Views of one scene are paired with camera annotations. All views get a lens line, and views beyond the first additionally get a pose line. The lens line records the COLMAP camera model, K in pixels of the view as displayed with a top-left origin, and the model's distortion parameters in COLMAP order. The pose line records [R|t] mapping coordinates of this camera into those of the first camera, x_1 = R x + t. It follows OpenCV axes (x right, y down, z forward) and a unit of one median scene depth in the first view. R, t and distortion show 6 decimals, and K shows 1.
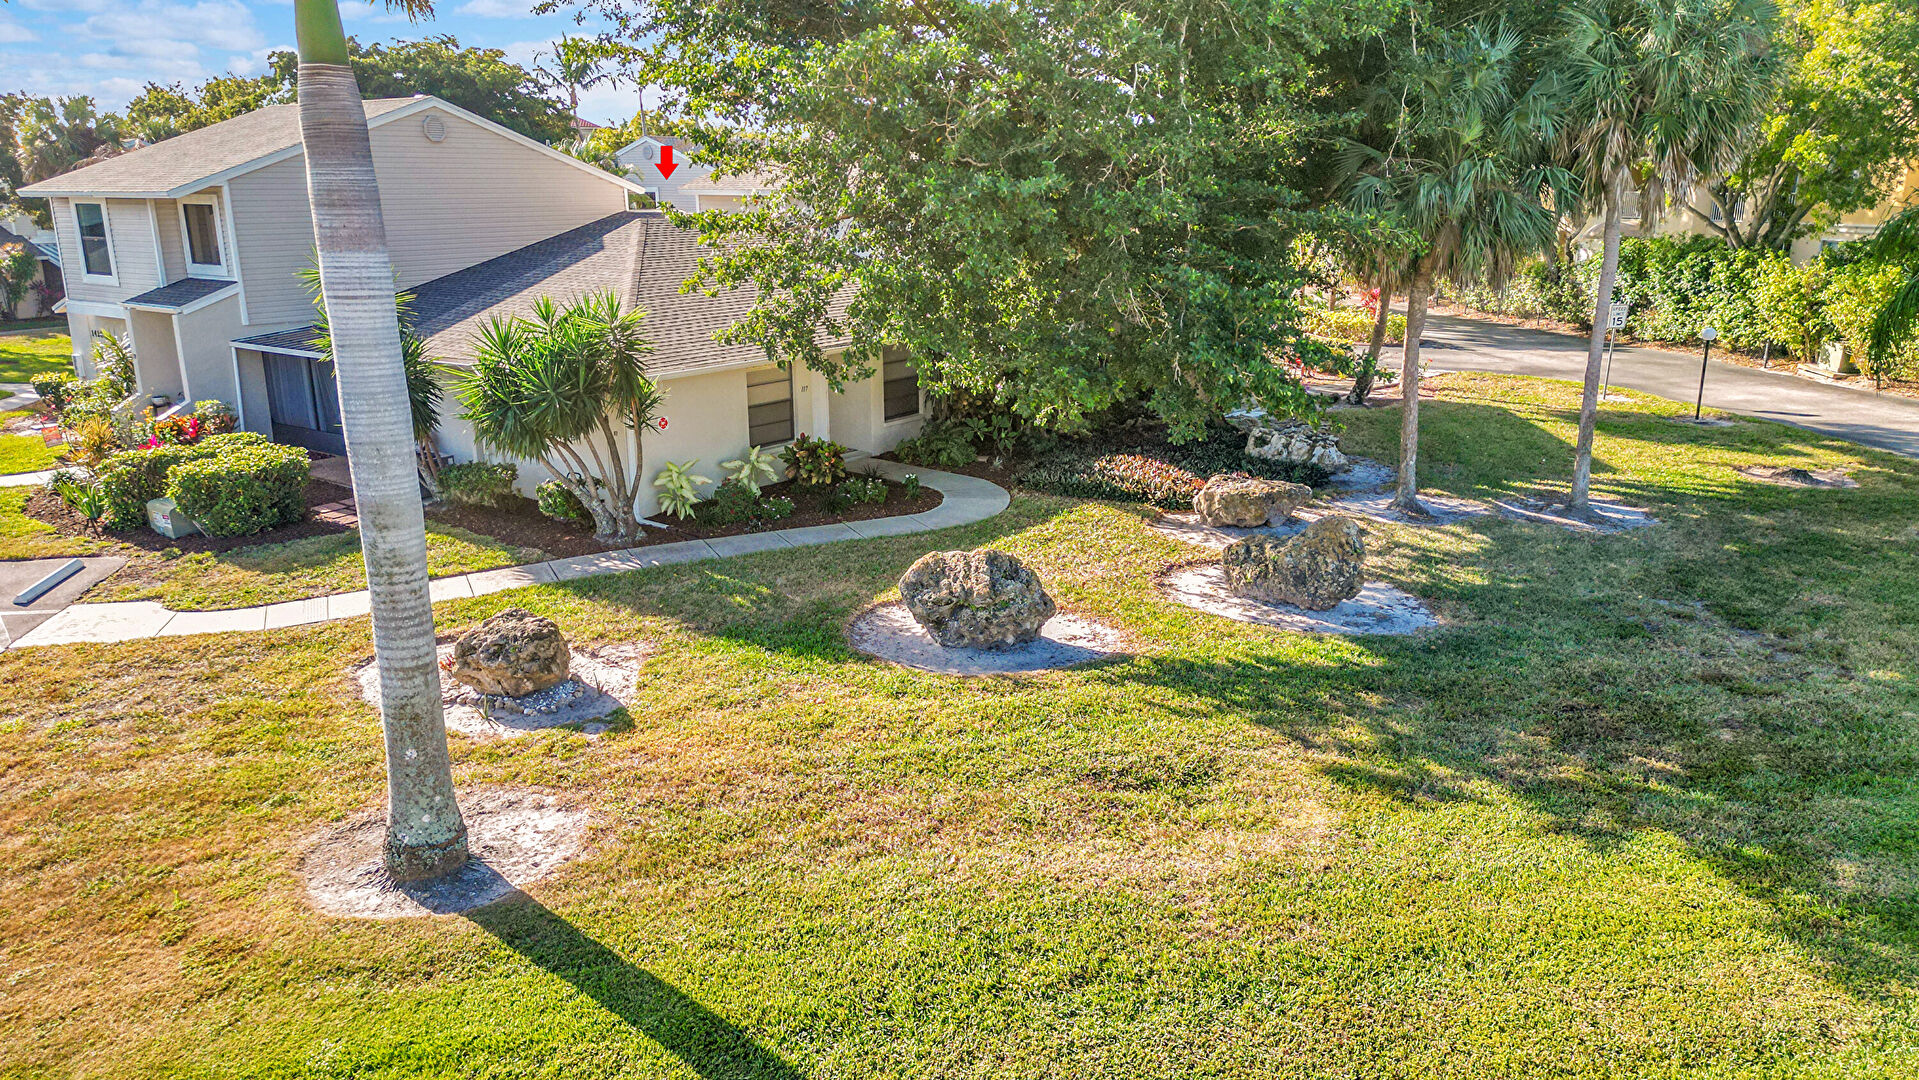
lens RADIAL K [[1335.5, 0, 952.9], [0, 1335.5, 518.9], [0, 0, 1]] dist [0.101948, -0.134625]
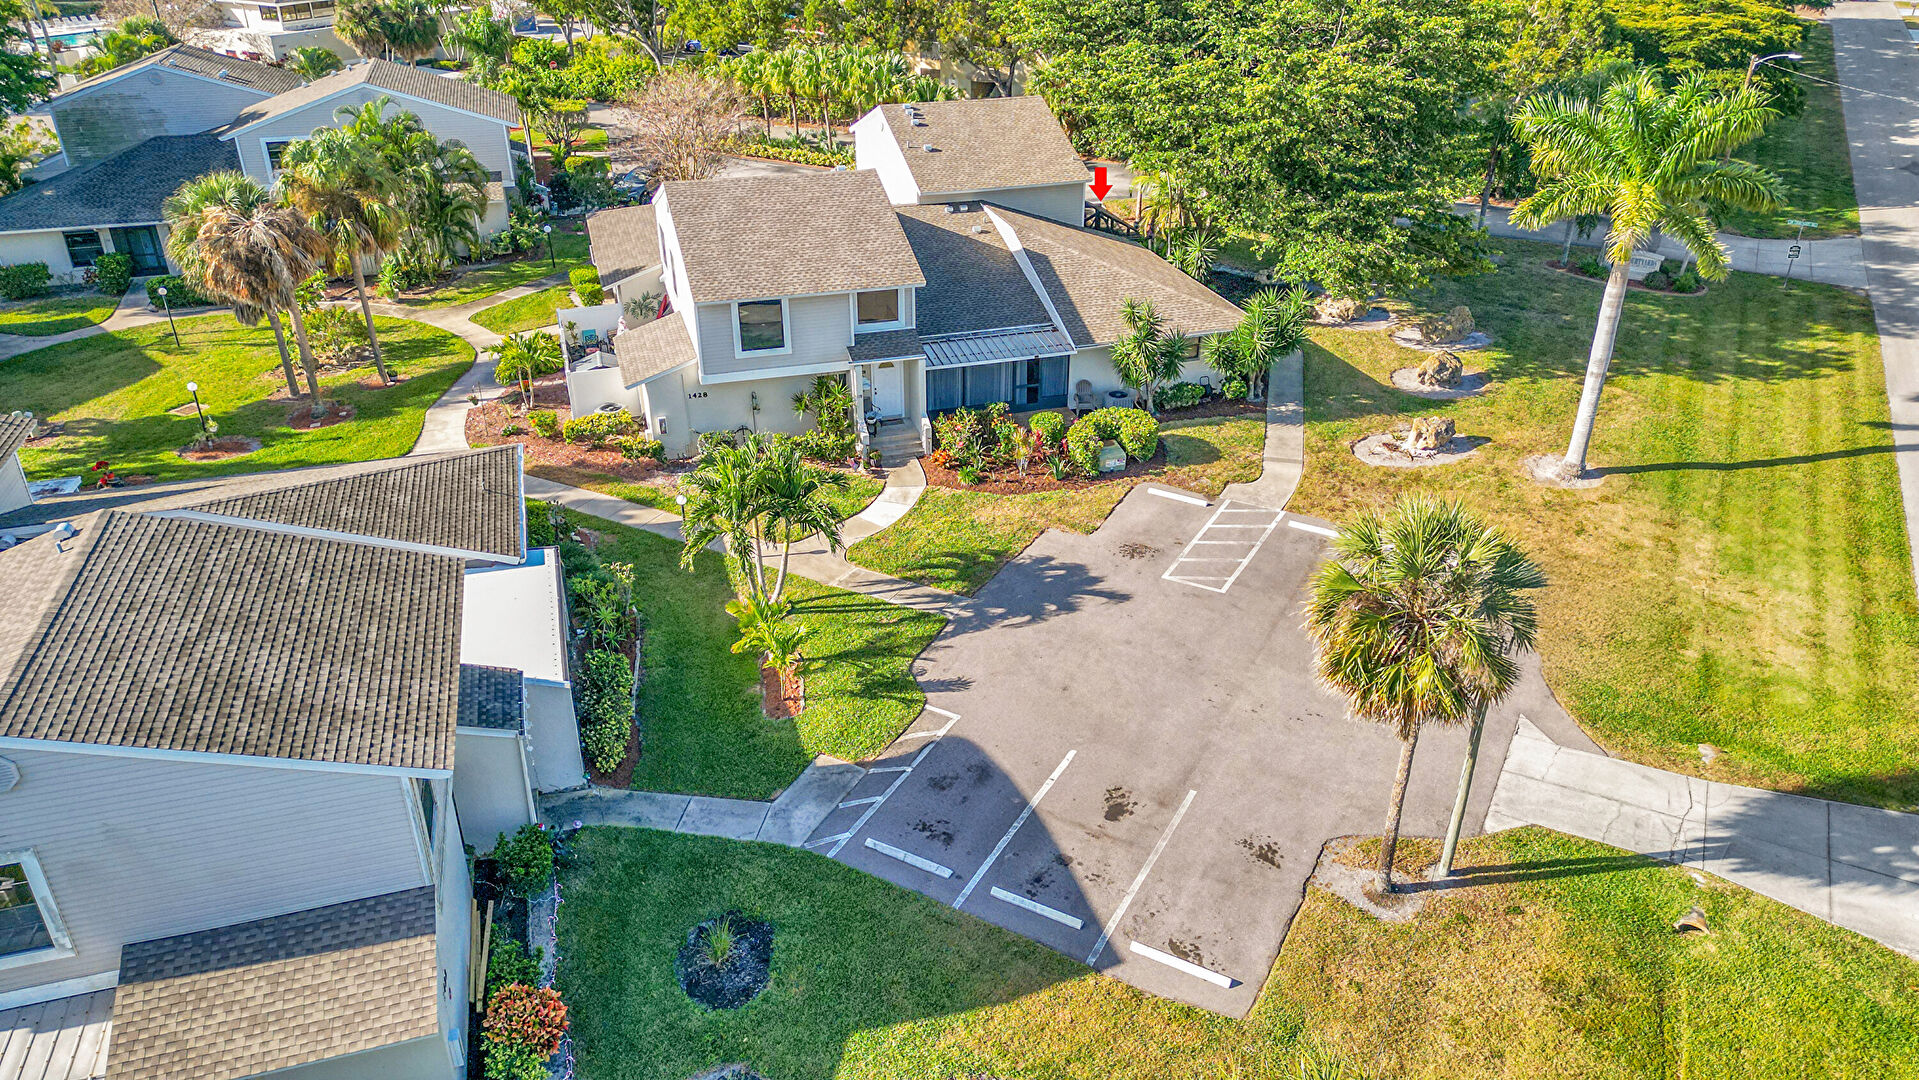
lens RADIAL K [[1354.0, 0, 955.2], [0, 1354.0, 512.5], [0, 0, 1]] dist [0.092137, -0.101749]
pose [[0.612846, -0.350816, 0.708059, -2.139201], [0.191328, 0.935263, 0.297787, -0.551440], [-0.766690, -0.047025, 0.640293, -0.020358]]
